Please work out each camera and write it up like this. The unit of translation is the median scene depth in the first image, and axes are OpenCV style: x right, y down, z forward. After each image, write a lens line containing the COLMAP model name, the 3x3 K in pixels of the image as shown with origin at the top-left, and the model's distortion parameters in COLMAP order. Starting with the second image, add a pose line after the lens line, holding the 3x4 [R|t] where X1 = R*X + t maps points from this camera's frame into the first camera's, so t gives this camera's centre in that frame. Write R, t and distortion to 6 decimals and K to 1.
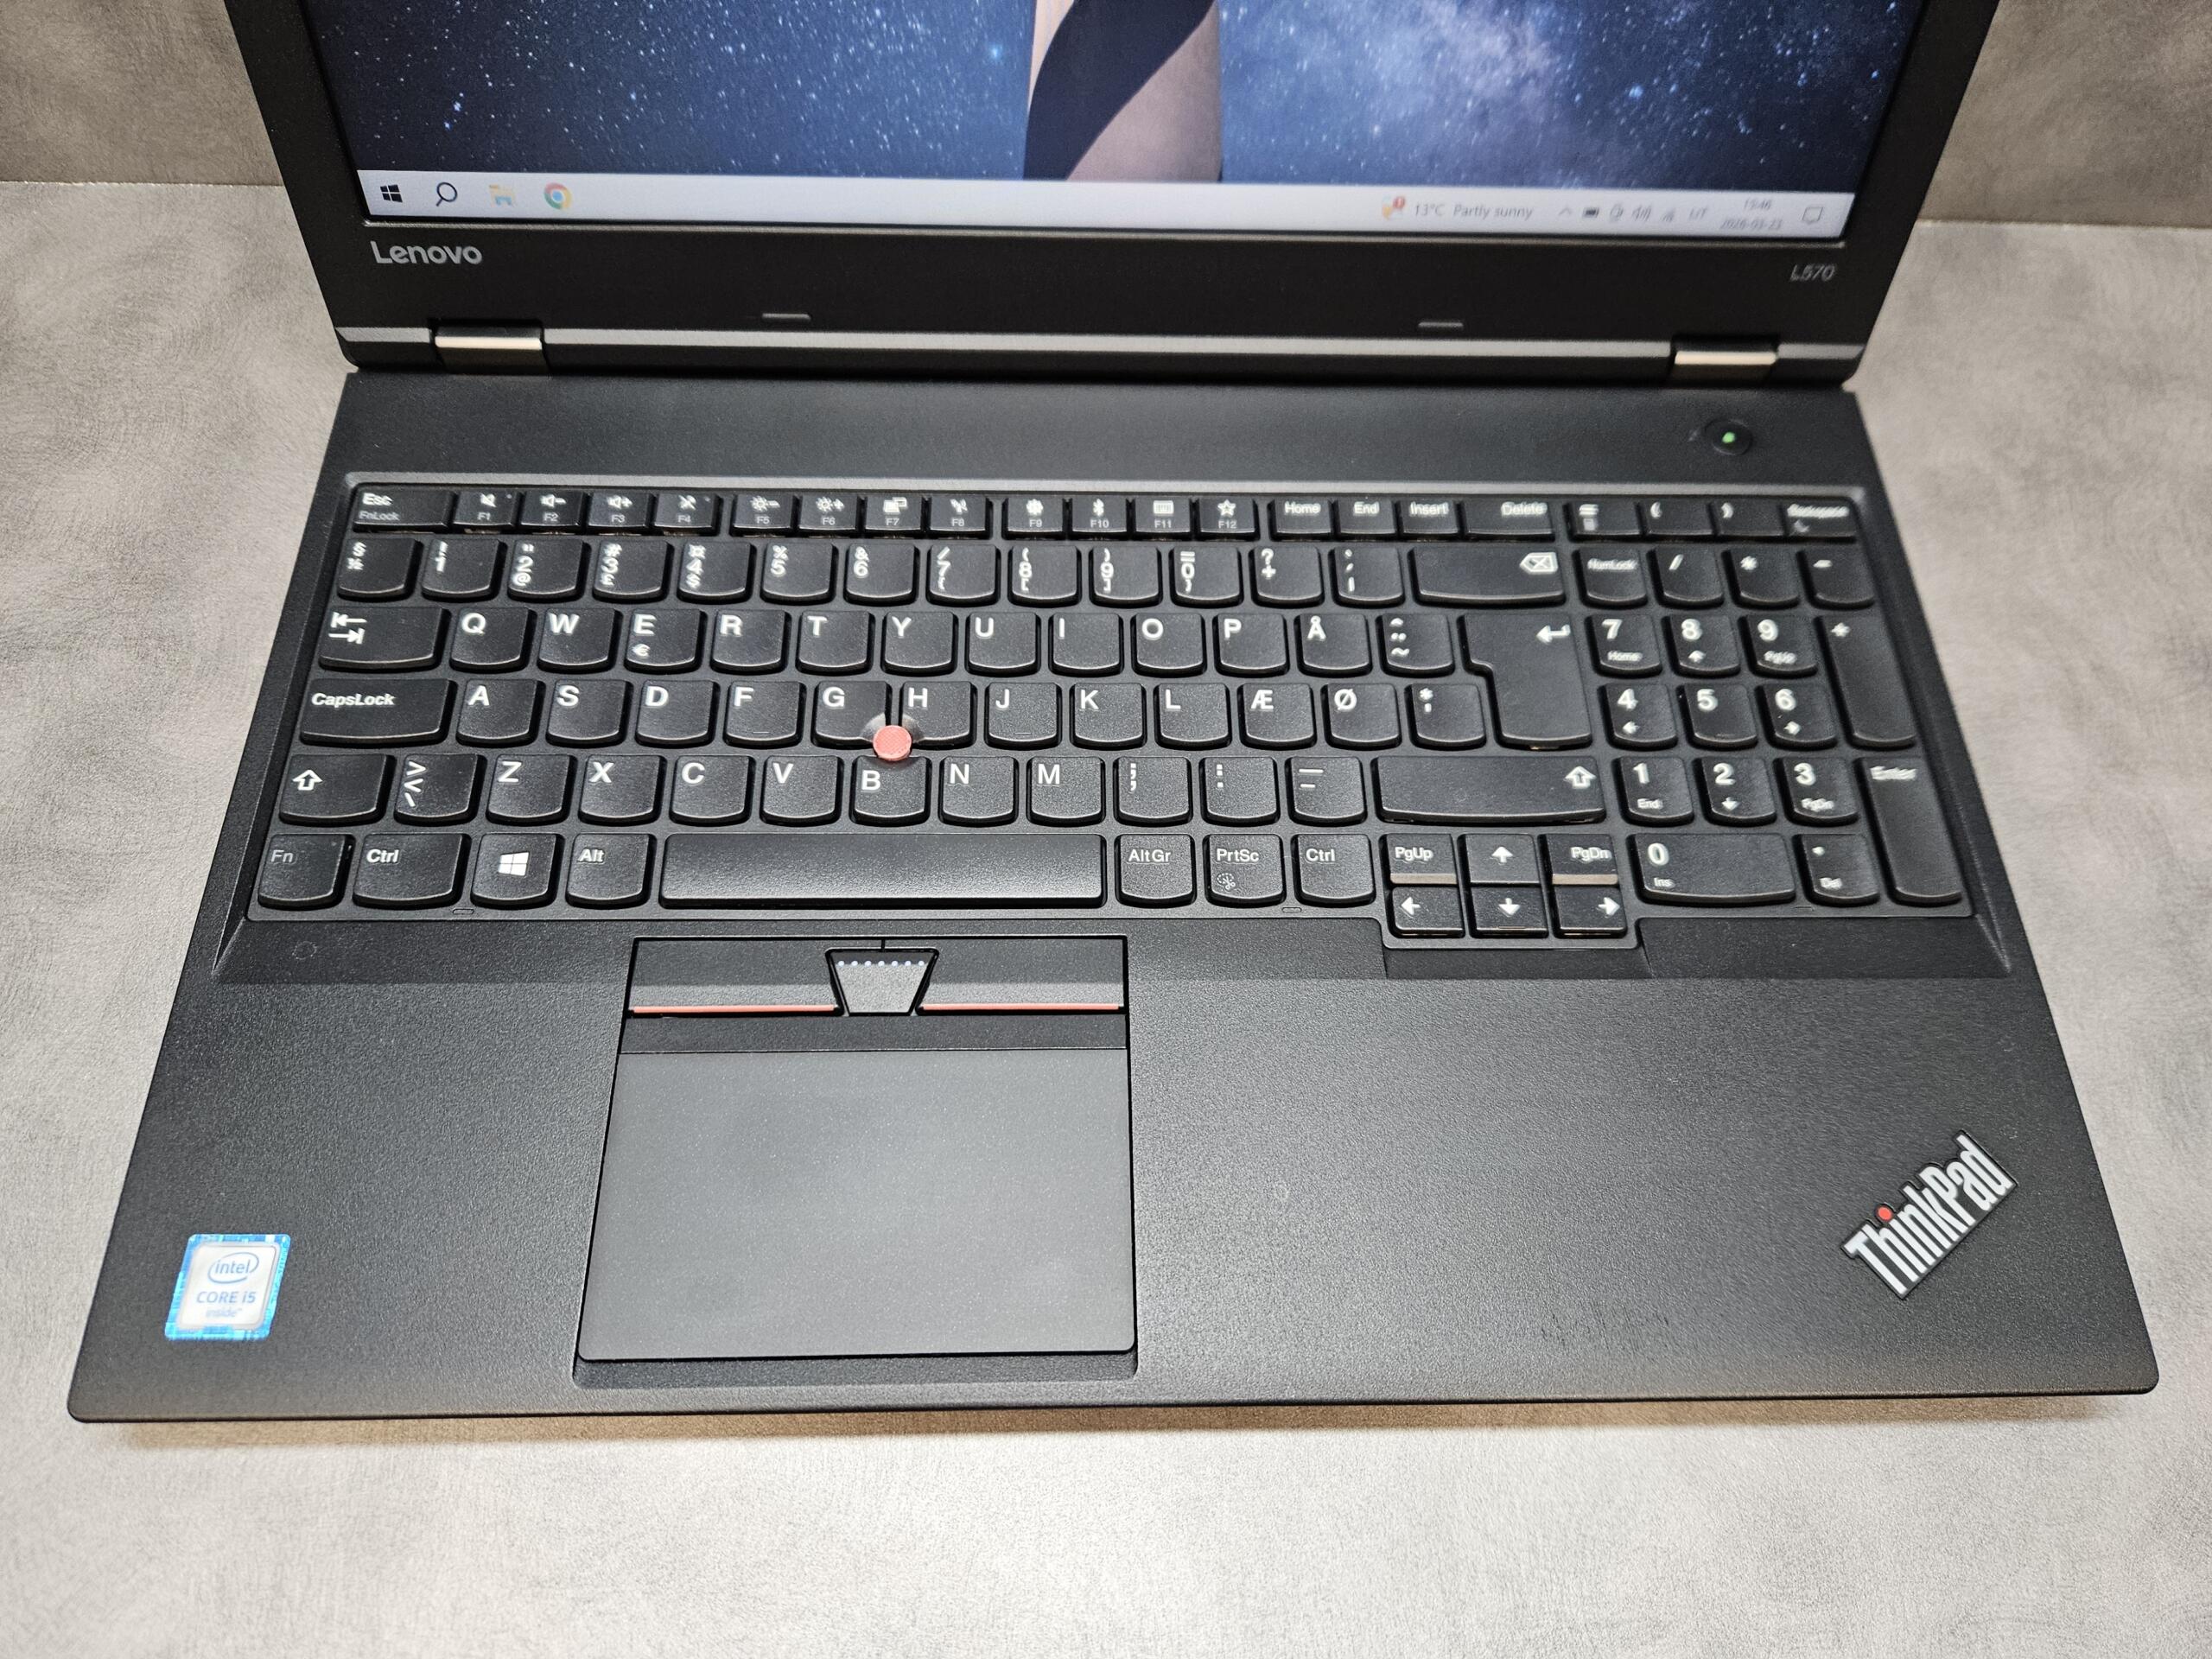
lens RADIAL K [[1540.4, 0, 1102.3], [0, 1540.4, 836.8], [0, 0, 1]] dist [0.045945, -0.059184]
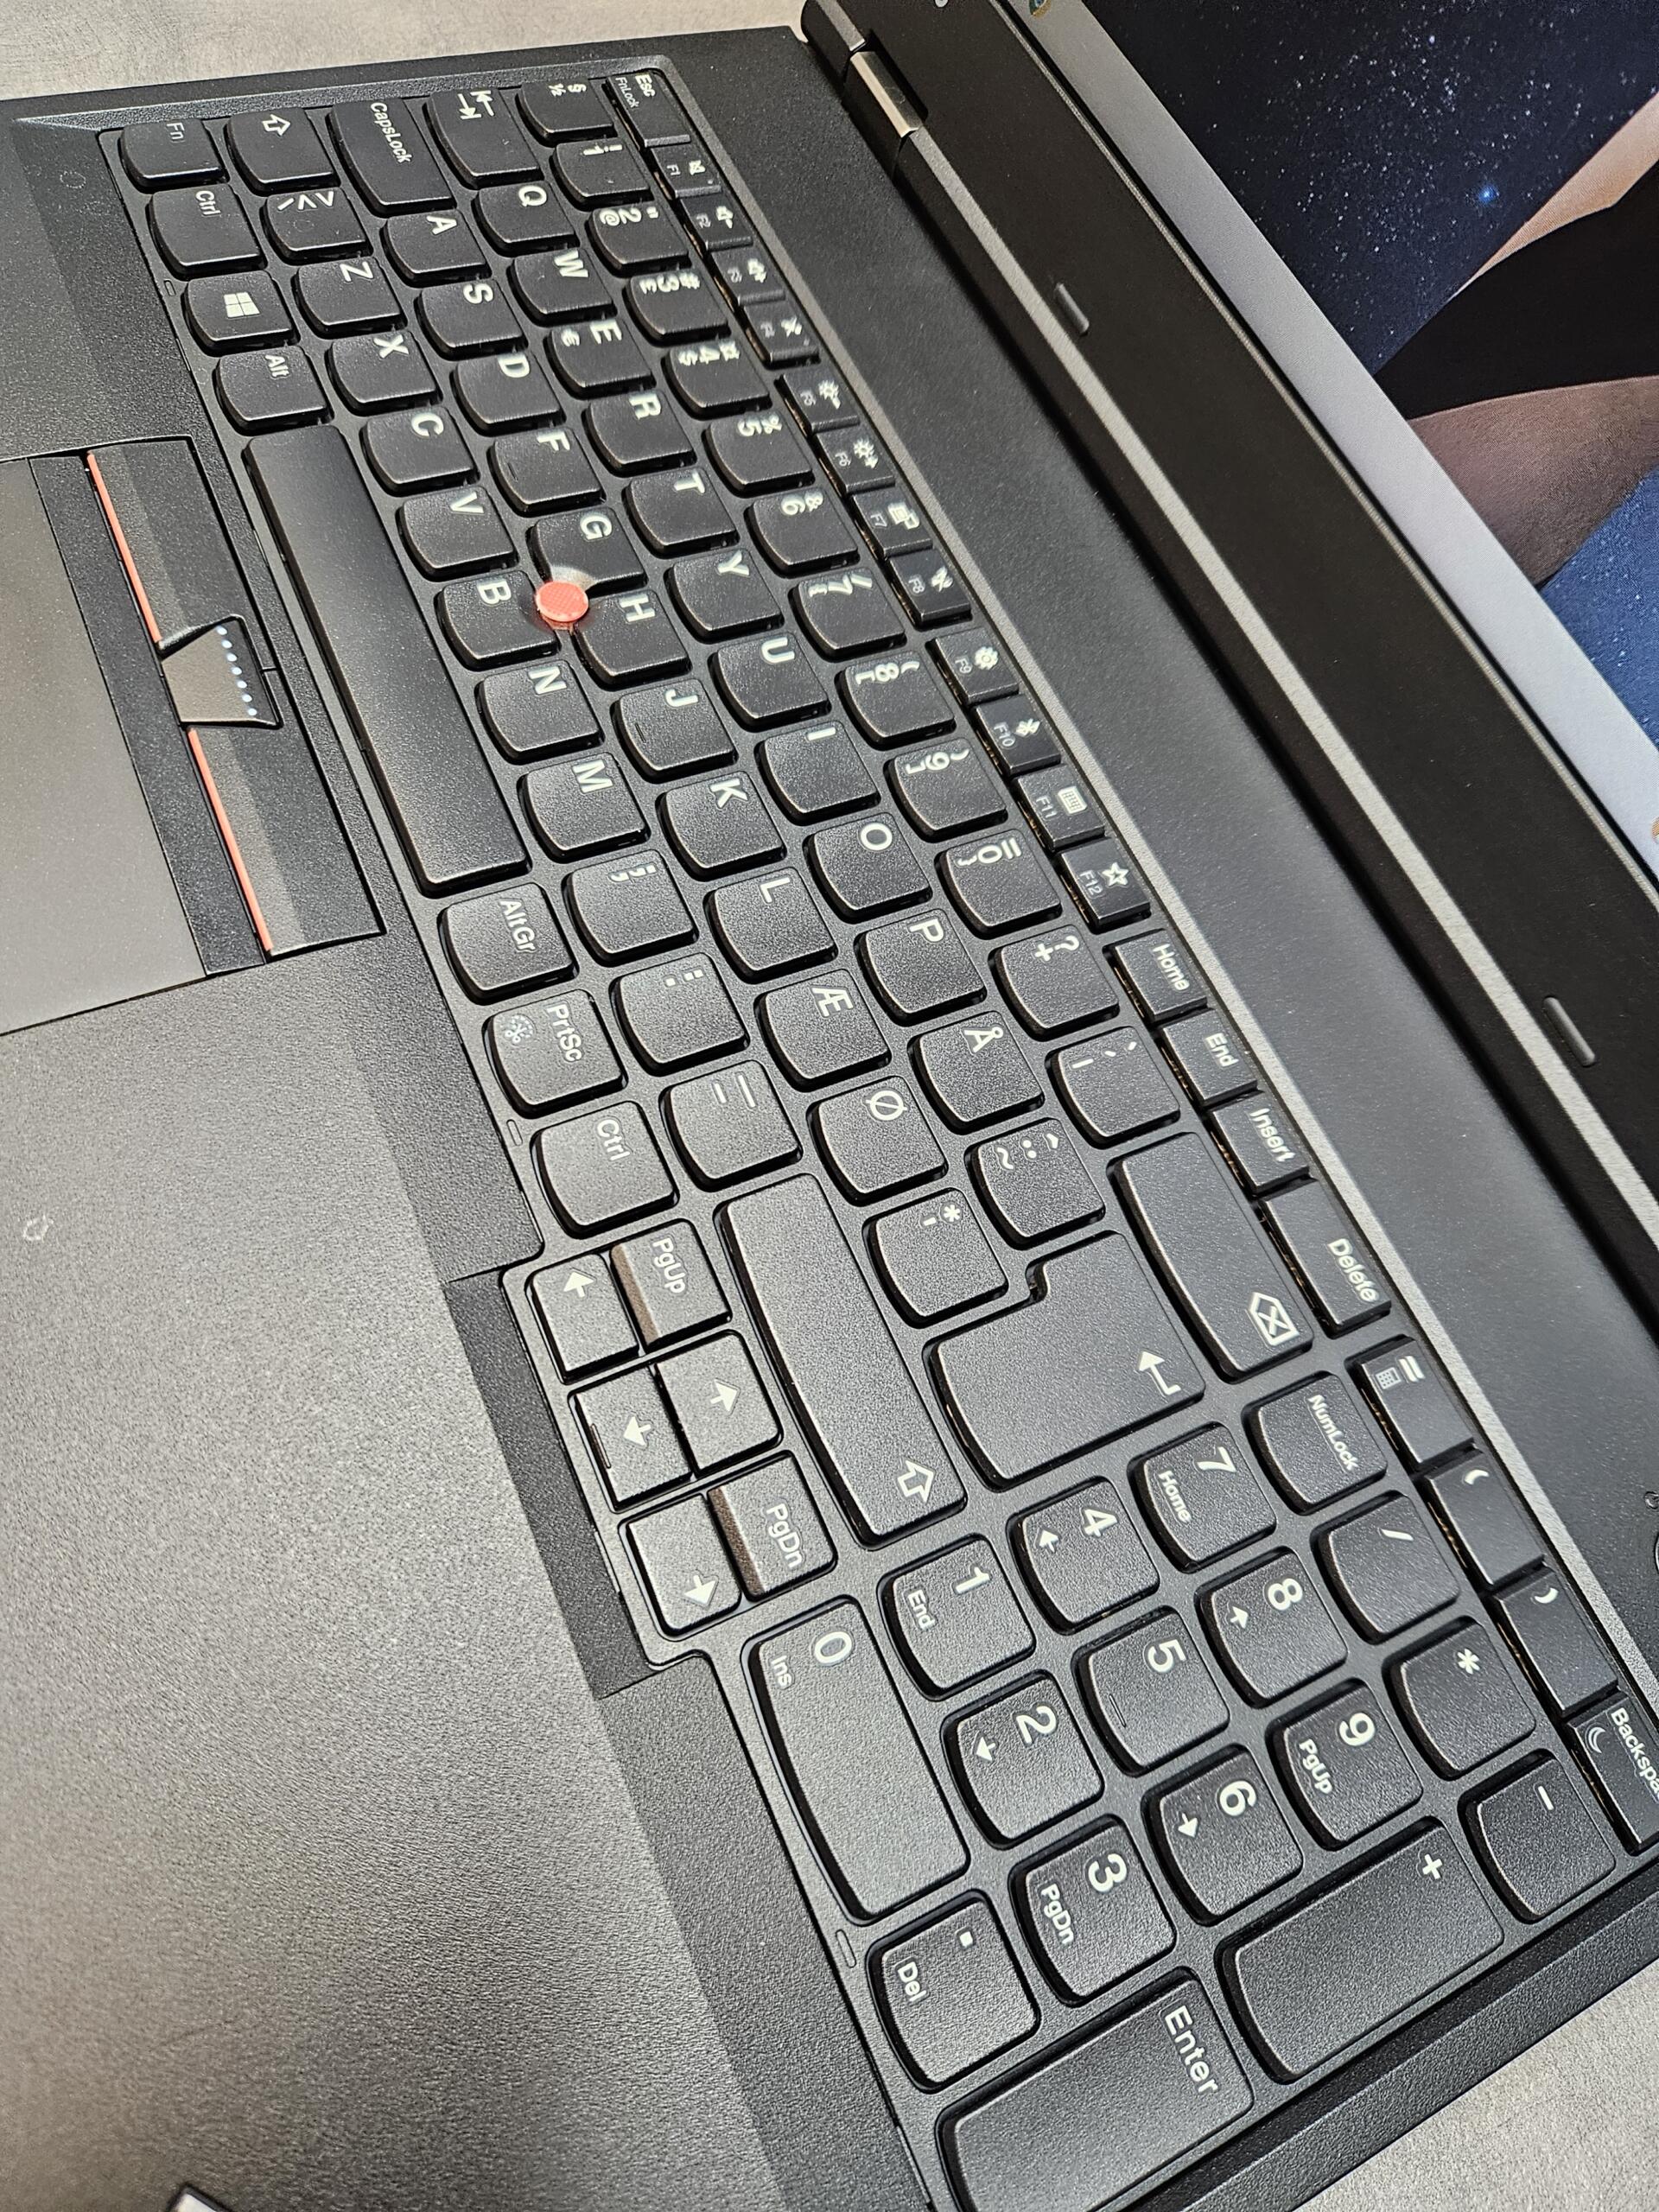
lens RADIAL K [[1540.4, 0, 829.5], [0, 1540.4, 1106.0], [0, 0, 1]] dist [0.045945, -0.059184]
pose [[0.407561, 0.837231, -0.364606, 0.382980], [-0.878464, 0.468502, 0.093845, -0.127944], [0.249388, 0.282046, 0.926421, 0.403986]]
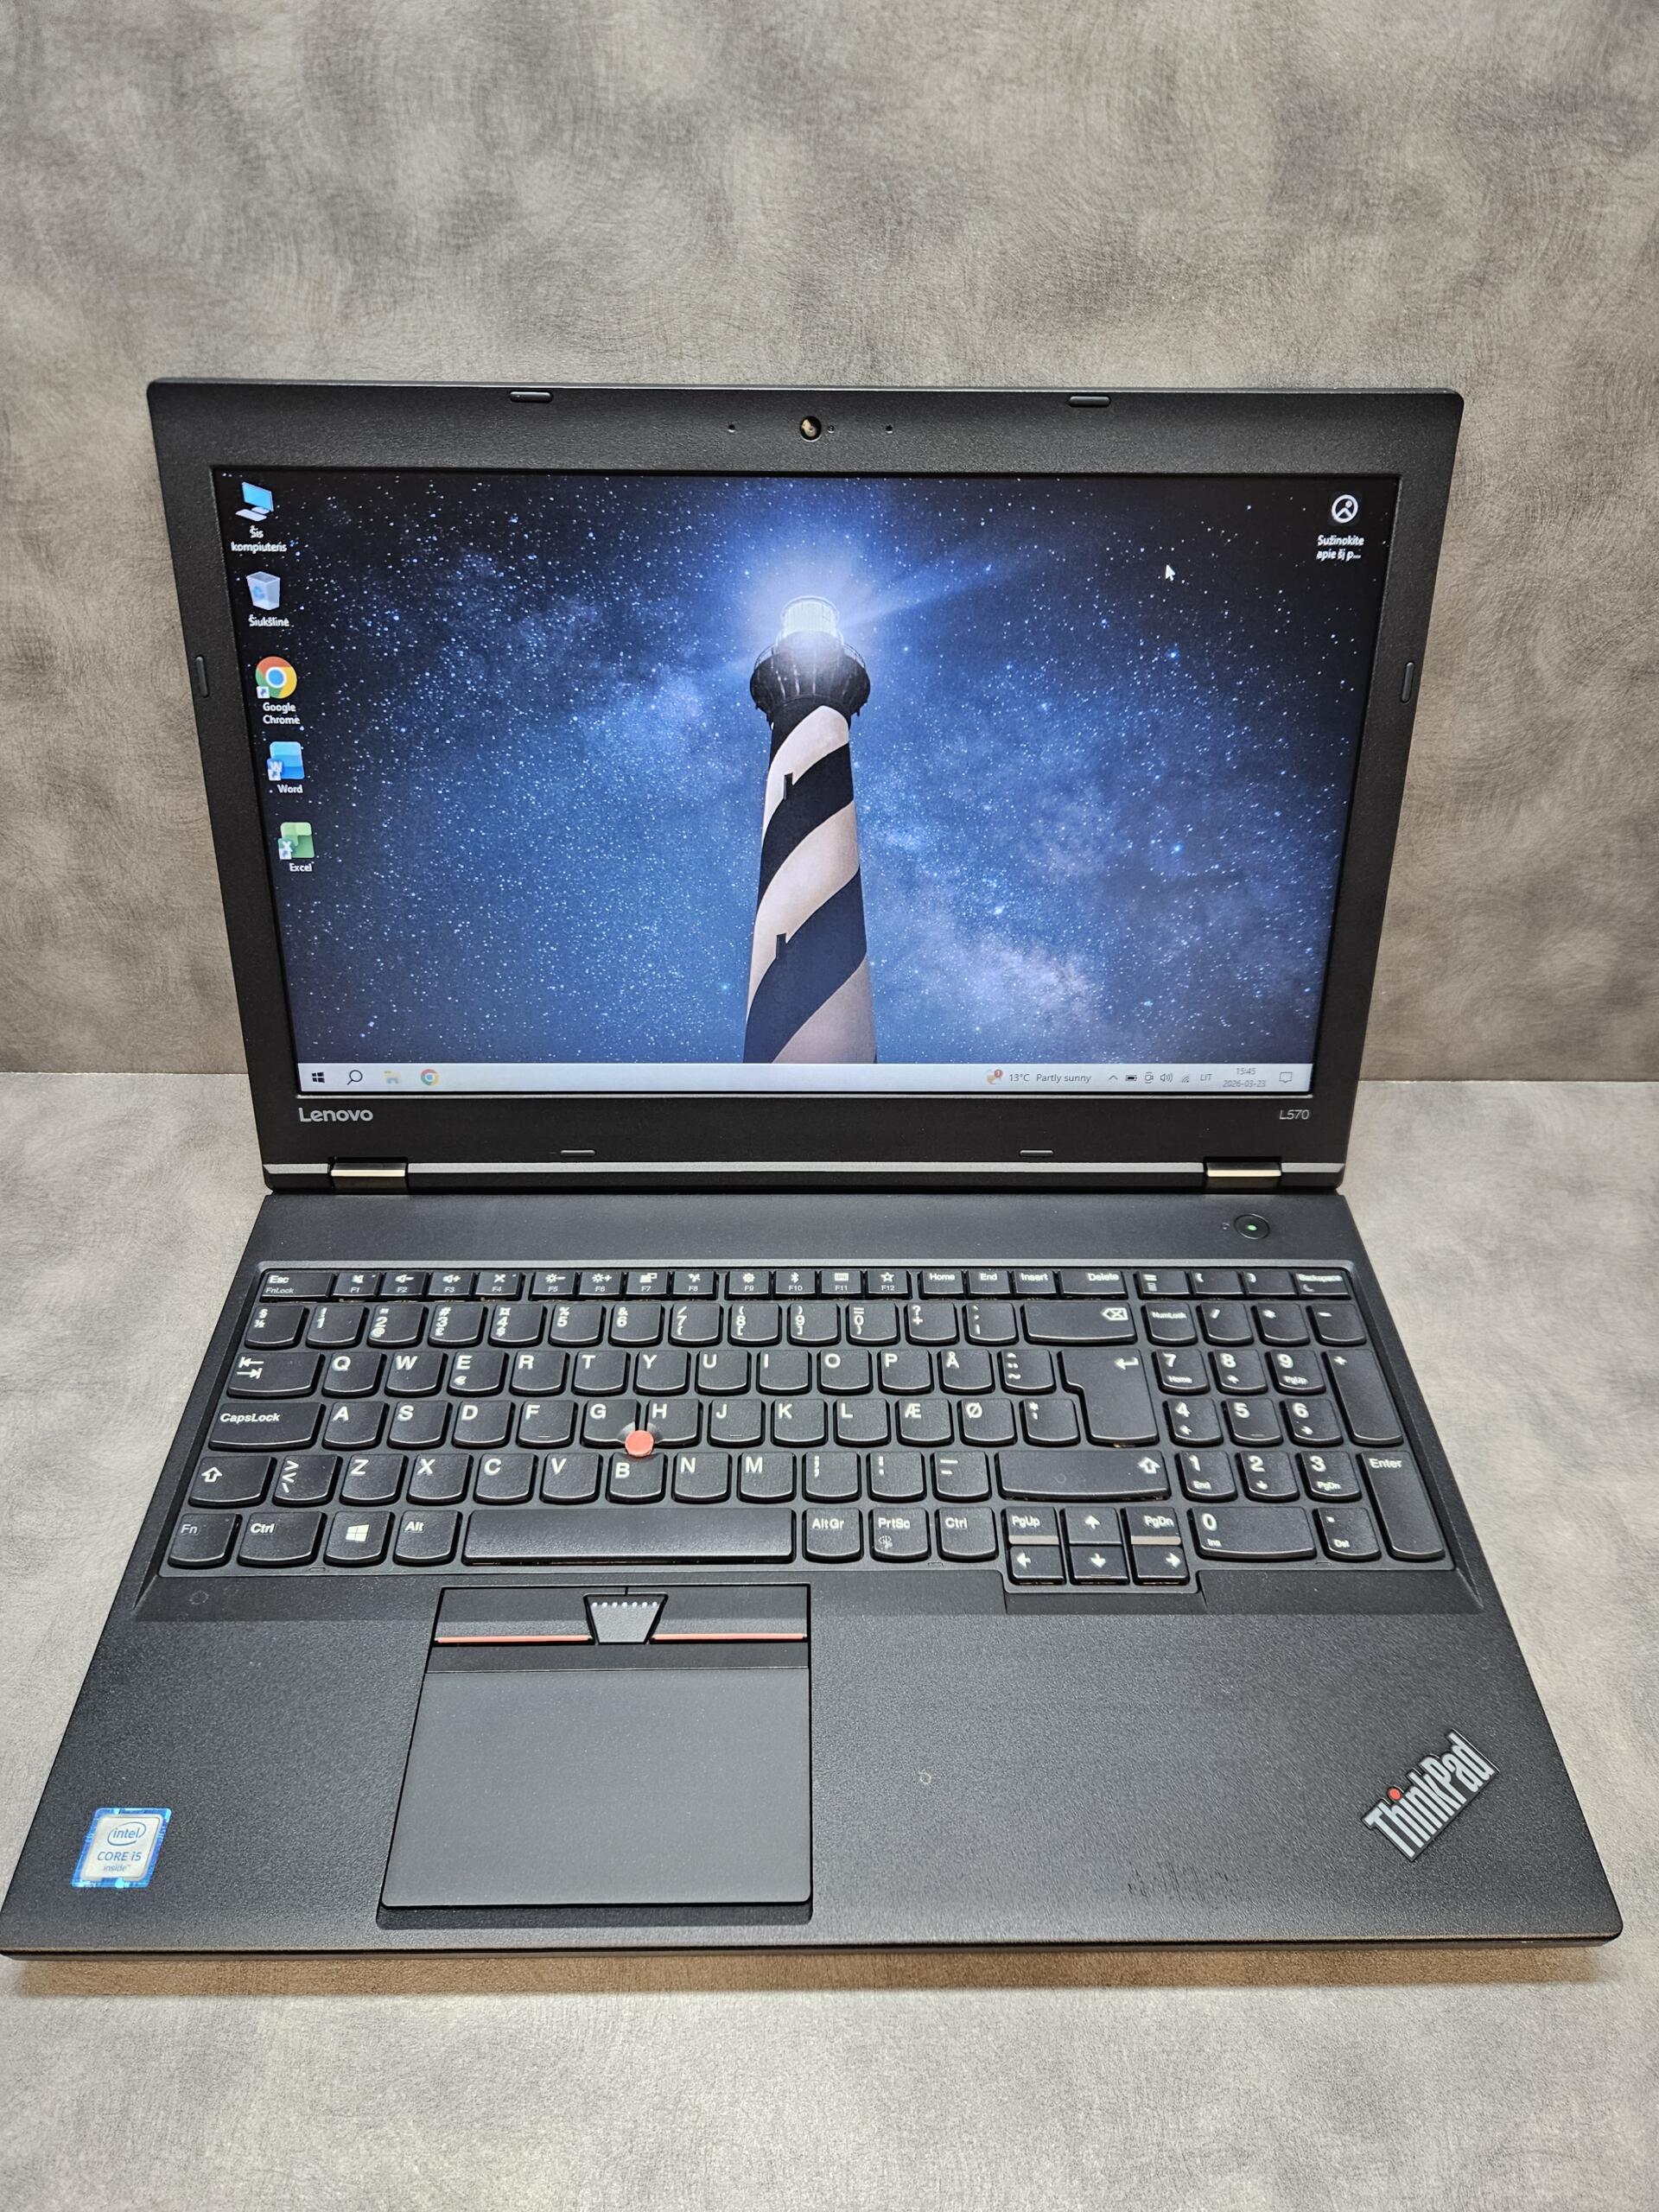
lens RADIAL K [[1540.4, 0, 829.5], [0, 1540.4, 1106.0], [0, 0, 1]] dist [0.045945, -0.059184]
pose [[0.999810, -0.013521, -0.014015, 0.053372], [0.007562, 0.932762, -0.360414, 0.151019], [0.017945, 0.360240, 0.932687, -0.367555]]
